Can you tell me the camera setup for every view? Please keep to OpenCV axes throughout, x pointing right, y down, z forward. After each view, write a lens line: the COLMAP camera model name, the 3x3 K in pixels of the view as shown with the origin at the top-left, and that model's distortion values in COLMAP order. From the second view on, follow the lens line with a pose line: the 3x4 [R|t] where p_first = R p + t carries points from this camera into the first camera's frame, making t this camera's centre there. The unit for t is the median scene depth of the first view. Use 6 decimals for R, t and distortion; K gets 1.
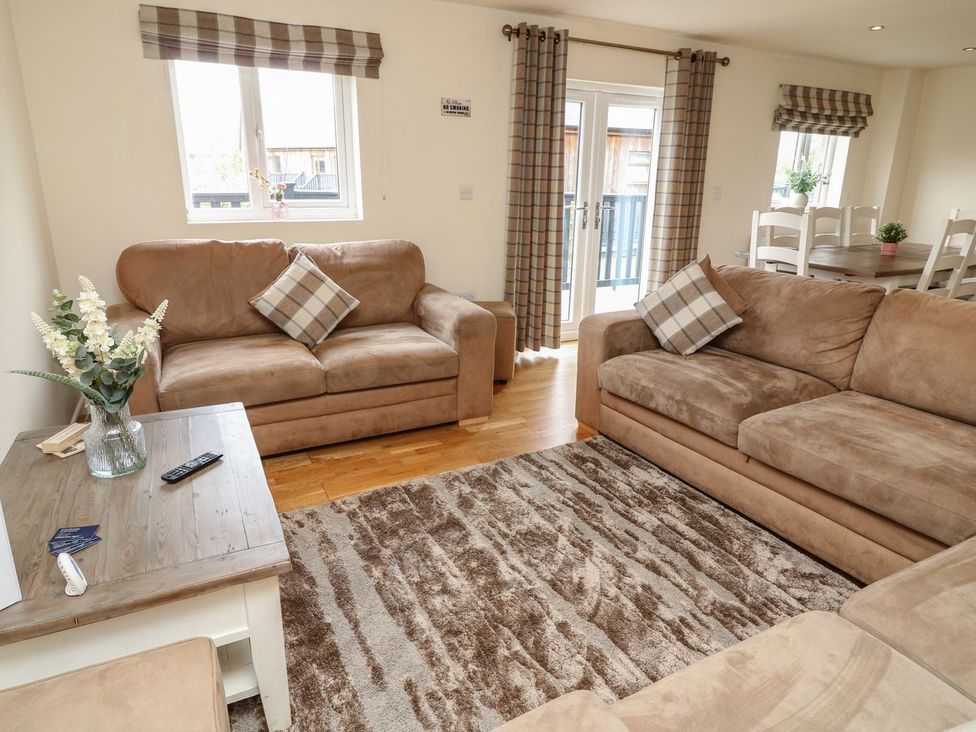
lens RADIAL K [[607.0, 0, 486.3], [0, 607.0, 364.0], [0, 0, 1]] dist [0.001475, -0.008569]
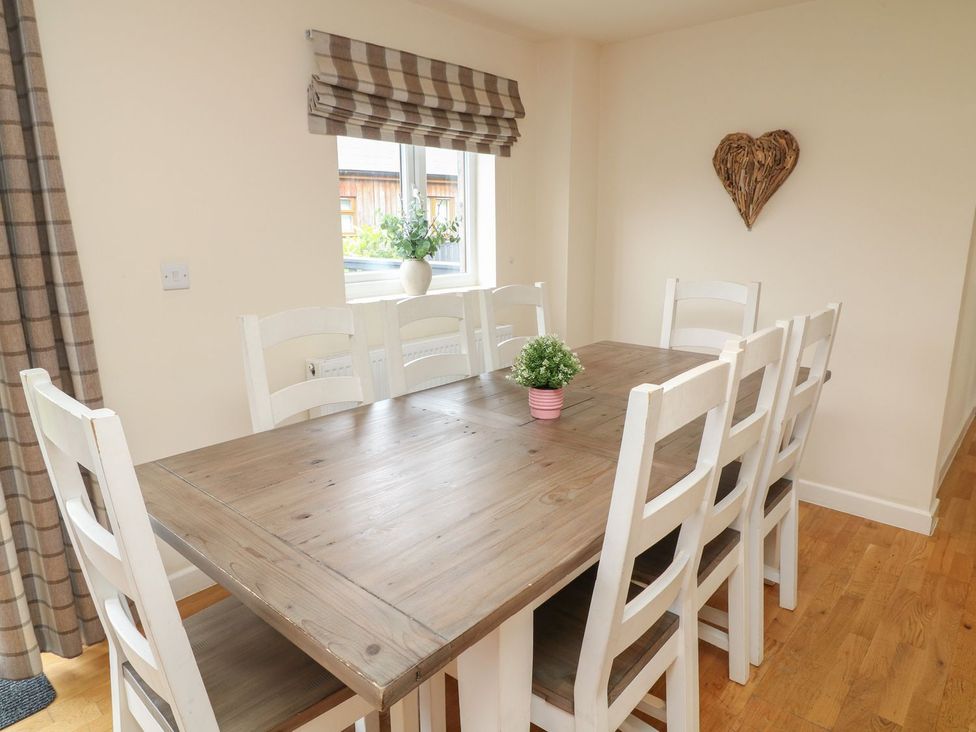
lens RADIAL K [[607.0, 0, 488.5], [0, 607.0, 361.3], [0, 0, 1]] dist [0.001475, -0.008569]
pose [[0.938503, -0.095949, 0.331672, 0.400655], [0.120025, 0.991364, -0.052834, -0.161476], [-0.323739, 0.089393, 0.941914, 0.505422]]
